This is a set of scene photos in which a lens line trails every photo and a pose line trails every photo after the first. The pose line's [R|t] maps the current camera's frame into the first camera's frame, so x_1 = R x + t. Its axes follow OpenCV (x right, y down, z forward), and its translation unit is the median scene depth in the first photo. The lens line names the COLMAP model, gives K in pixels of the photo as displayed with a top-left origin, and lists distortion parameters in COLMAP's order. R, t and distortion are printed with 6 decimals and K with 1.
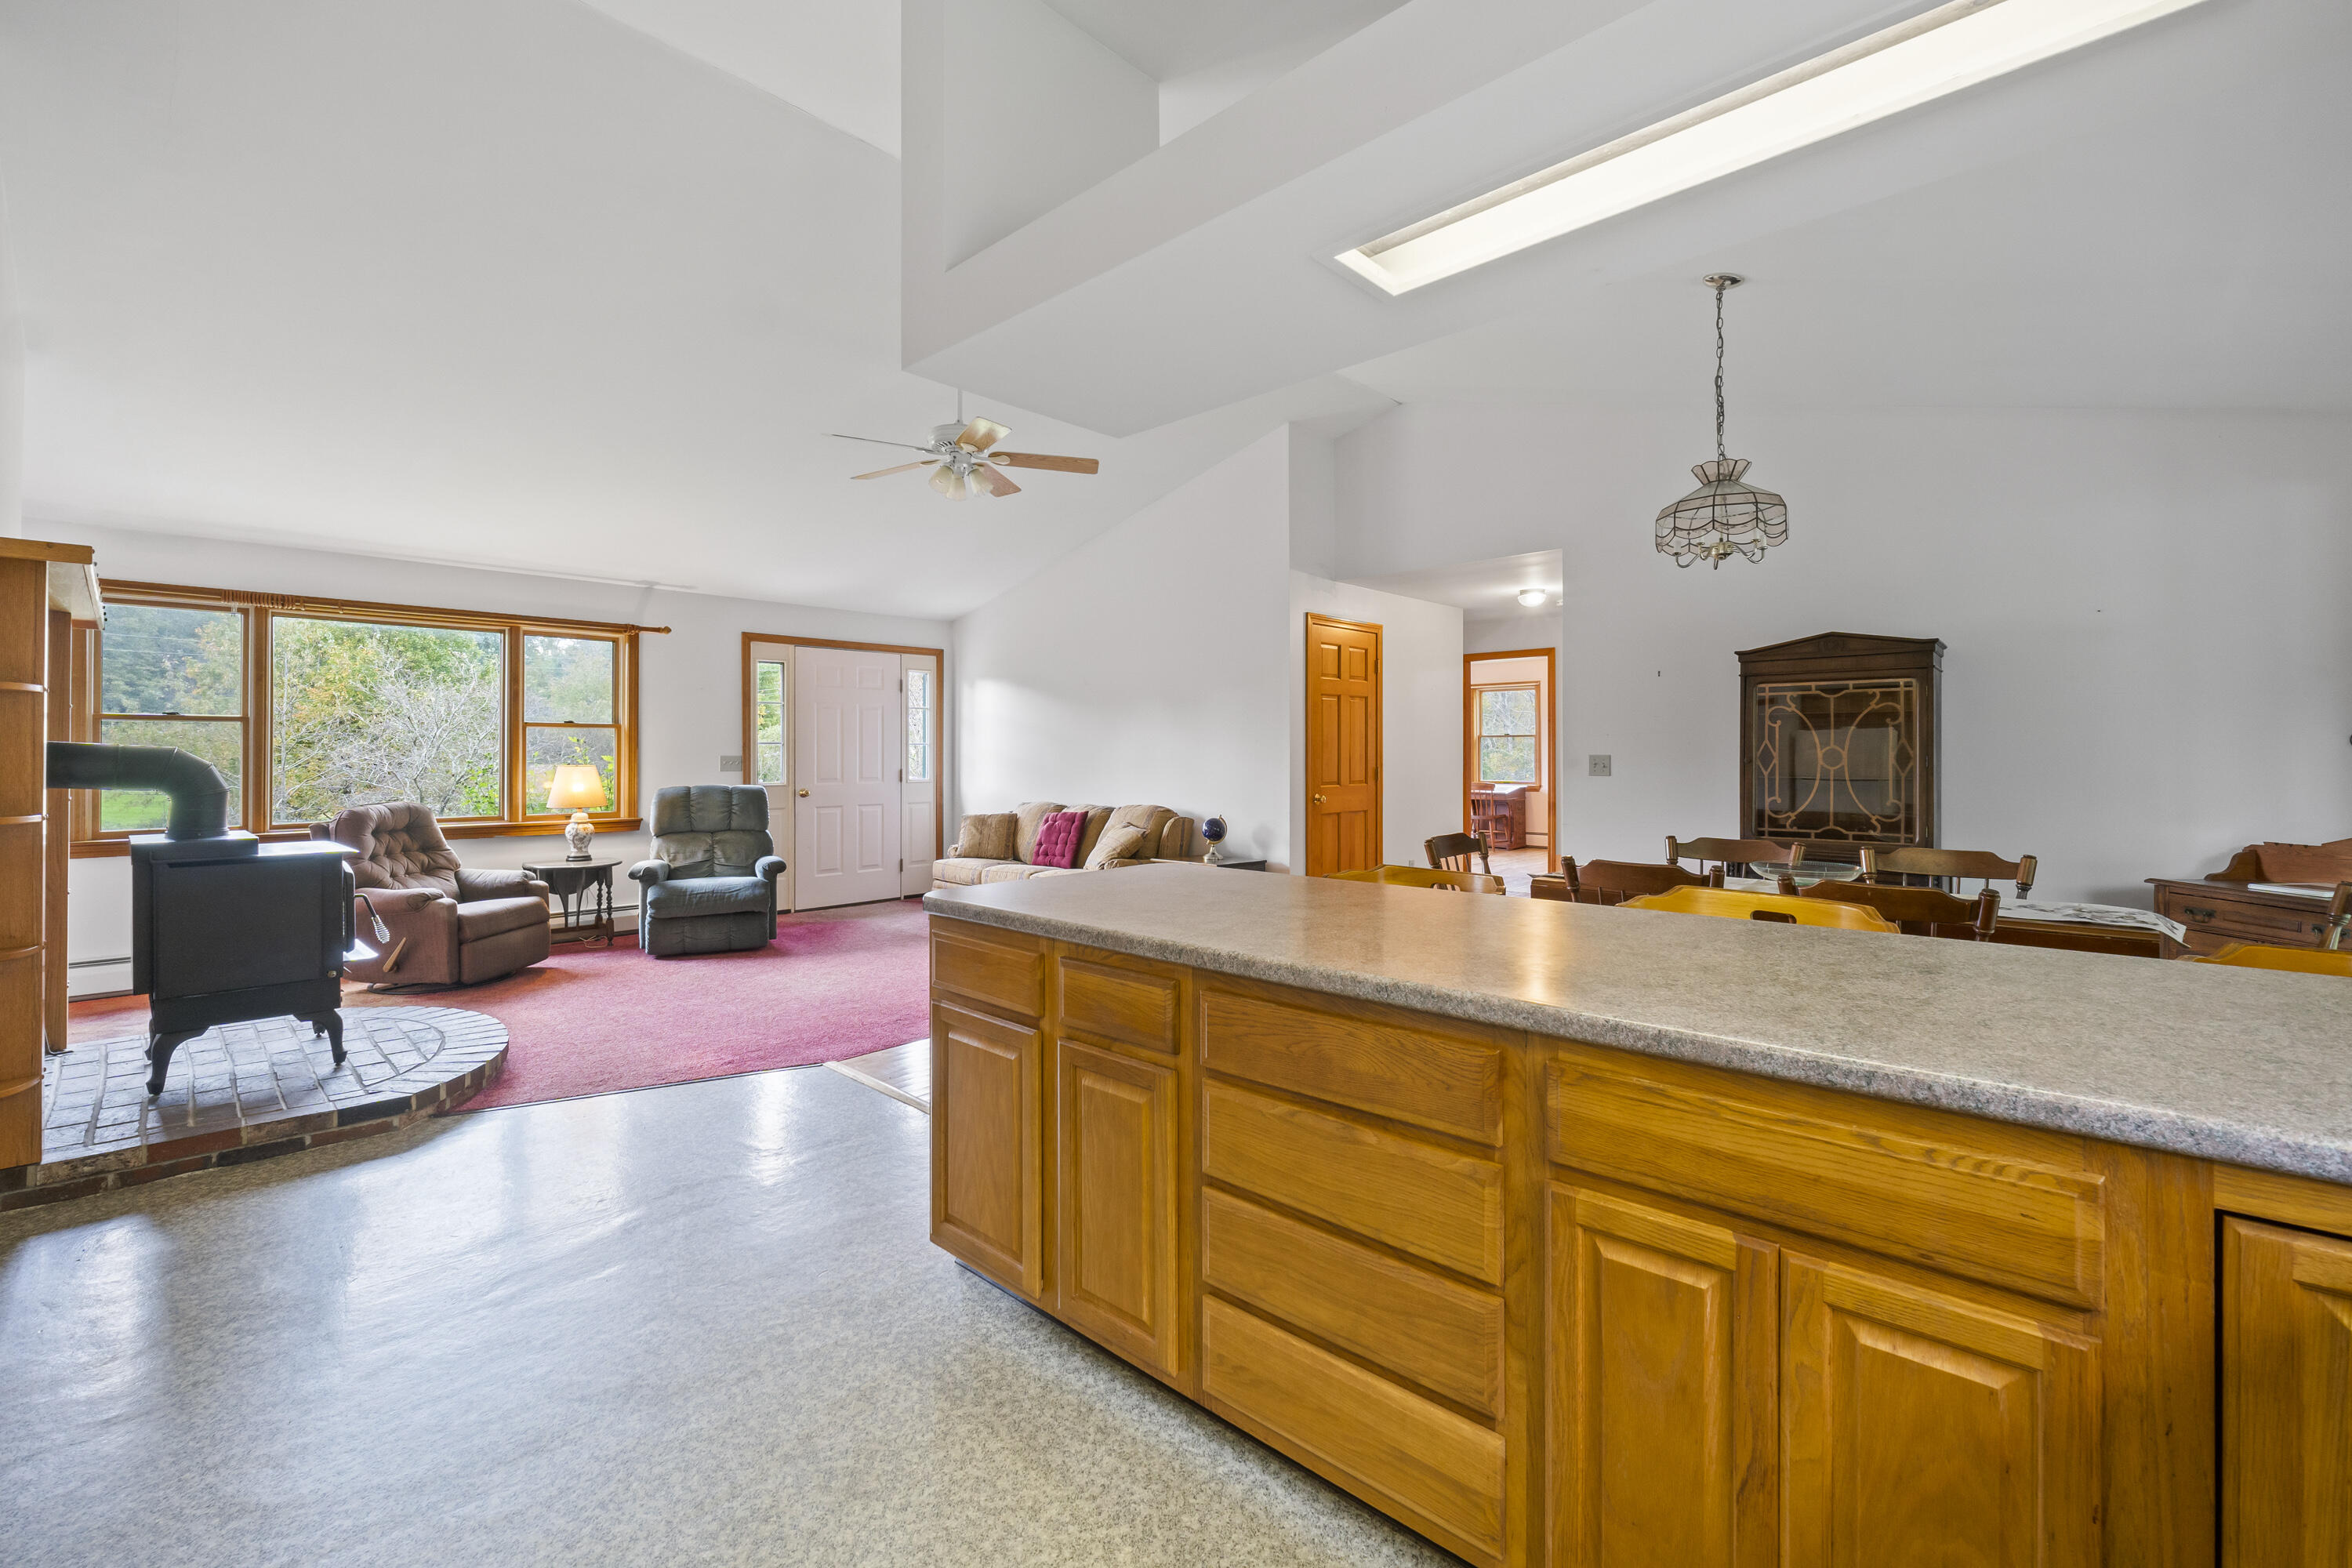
lens RADIAL K [[998.6, 0, 1179.9], [0, 998.6, 750.6], [0, 0, 1]] dist [0.000327, -0.000111]
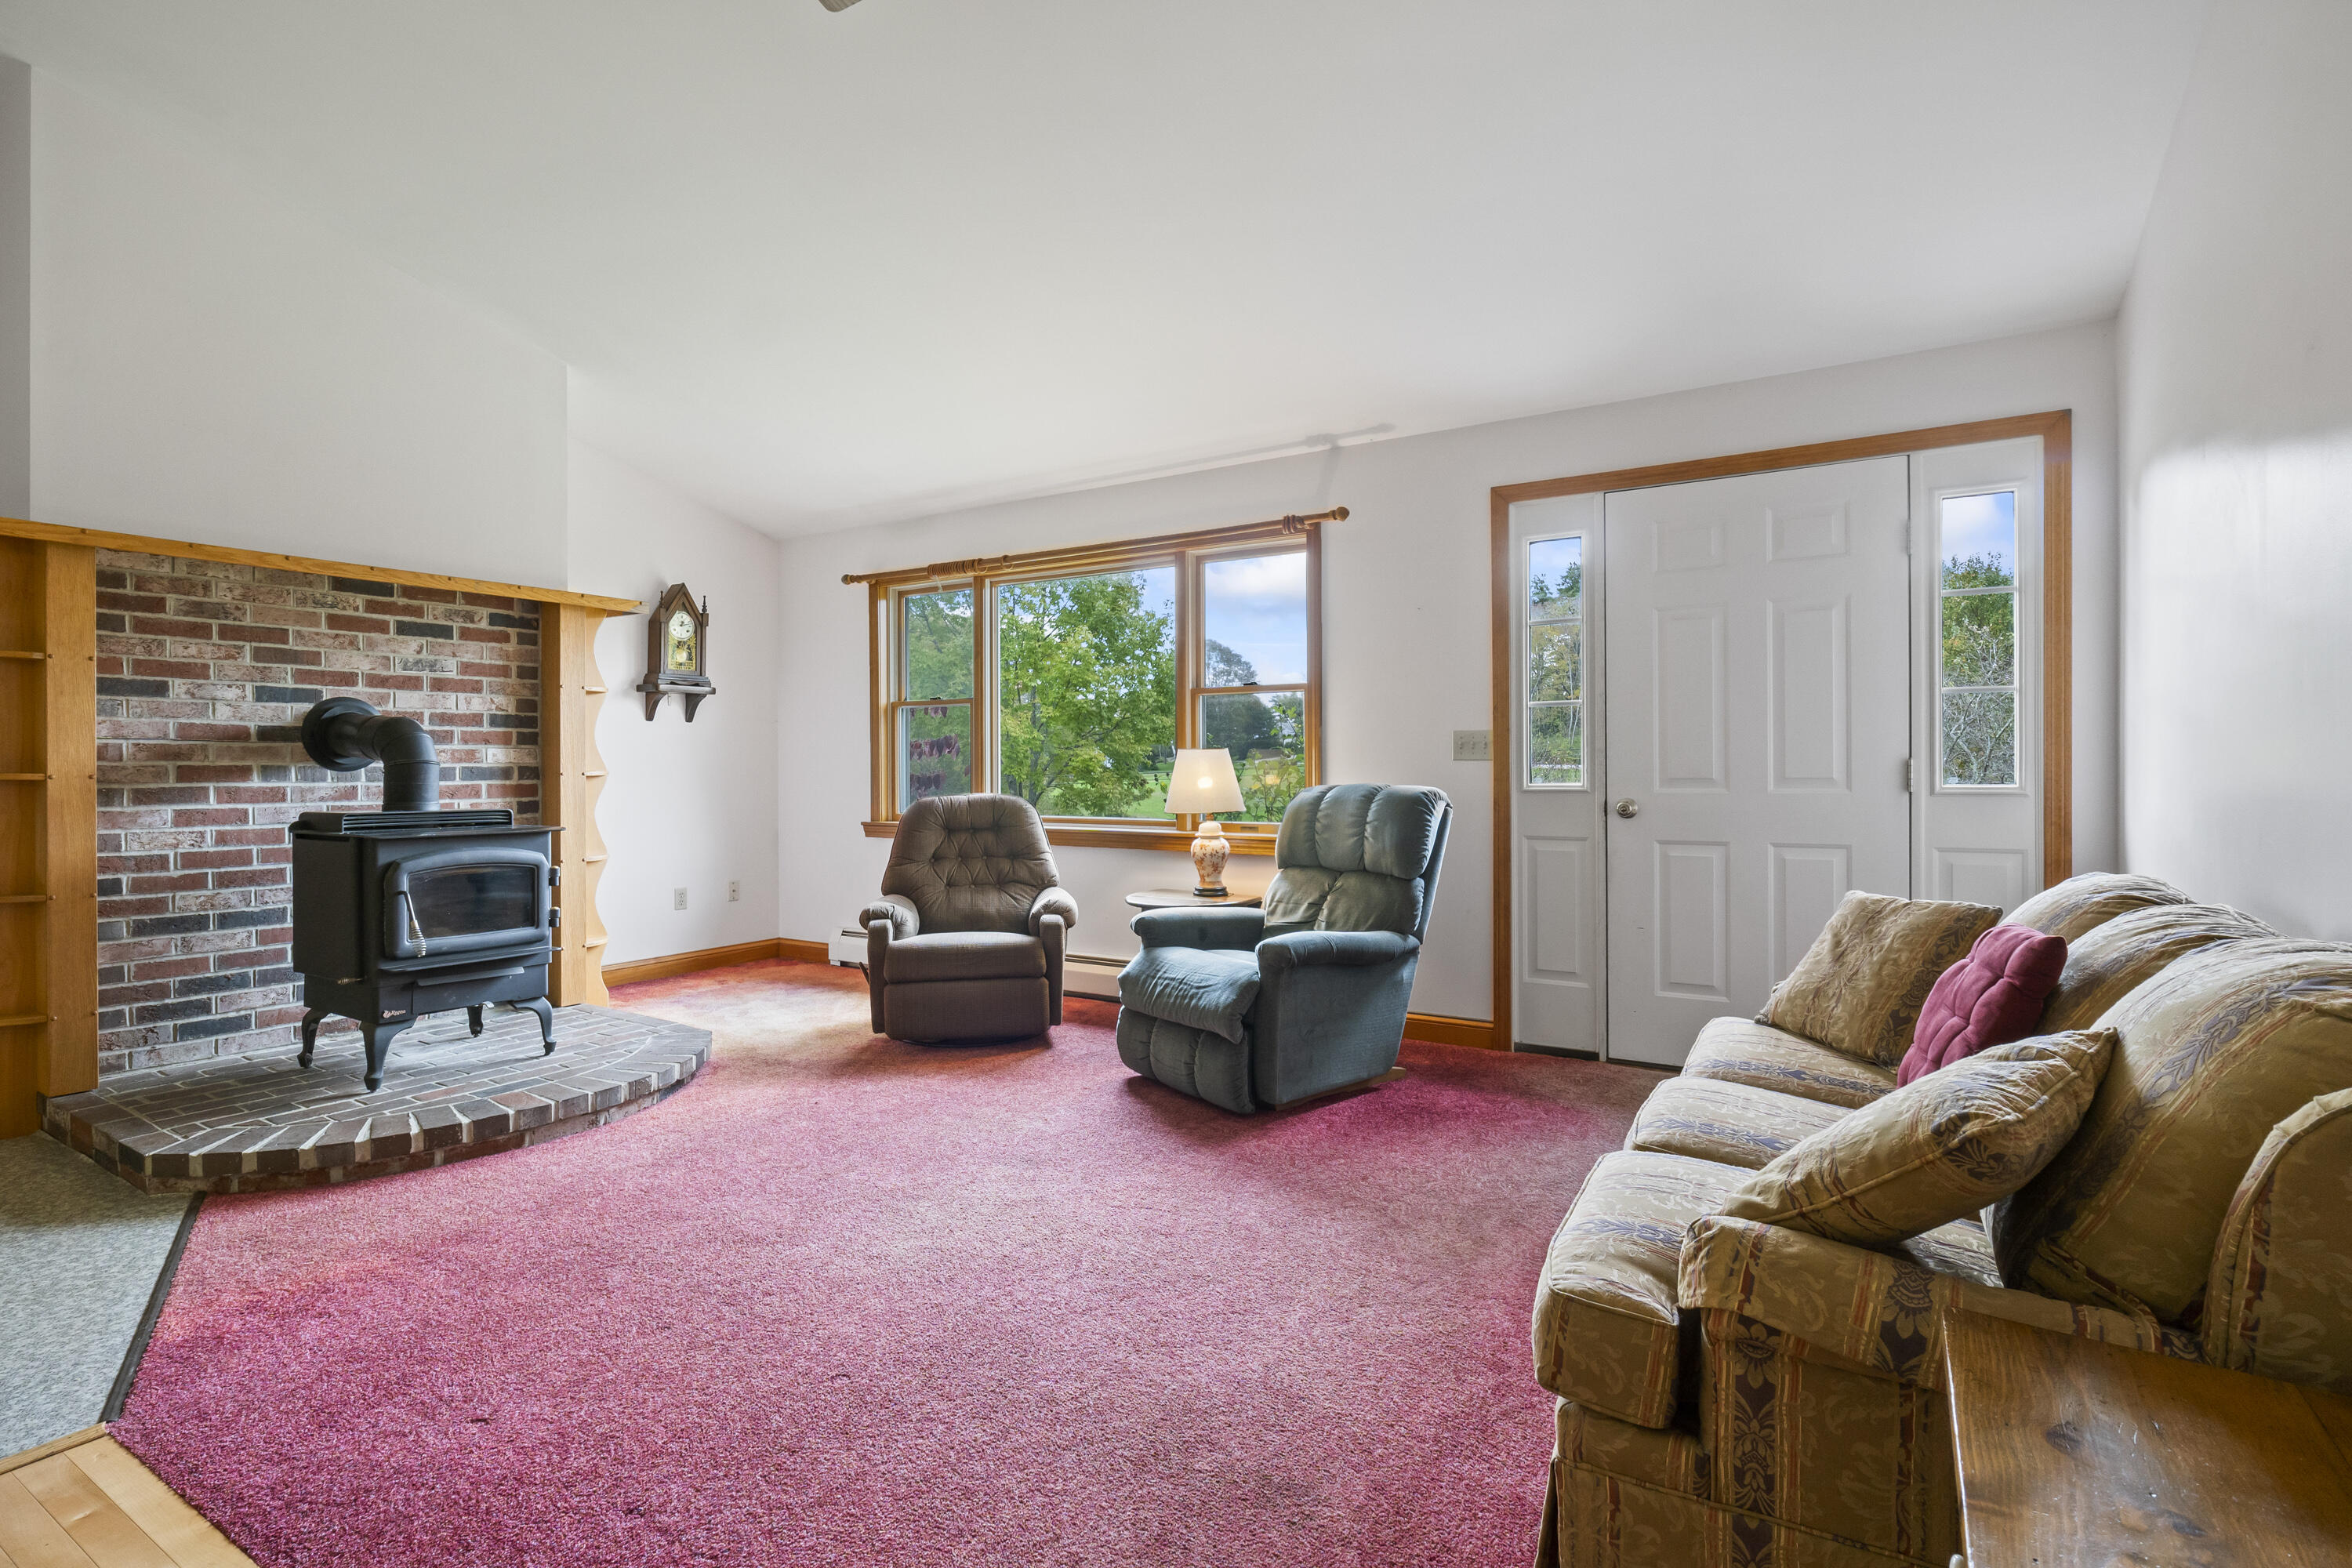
lens RADIAL K [[1126.5, 0, 1176.0], [0, 1126.5, 784.0], [0, 0, 1]] dist [-0.002034, -0.000124]
pose [[0.195343, 0.009298, -0.980691, 0.110735], [0.001543, 0.999951, 0.009788, 0.030745], [0.980734, -0.003426, 0.195319, 0.834777]]
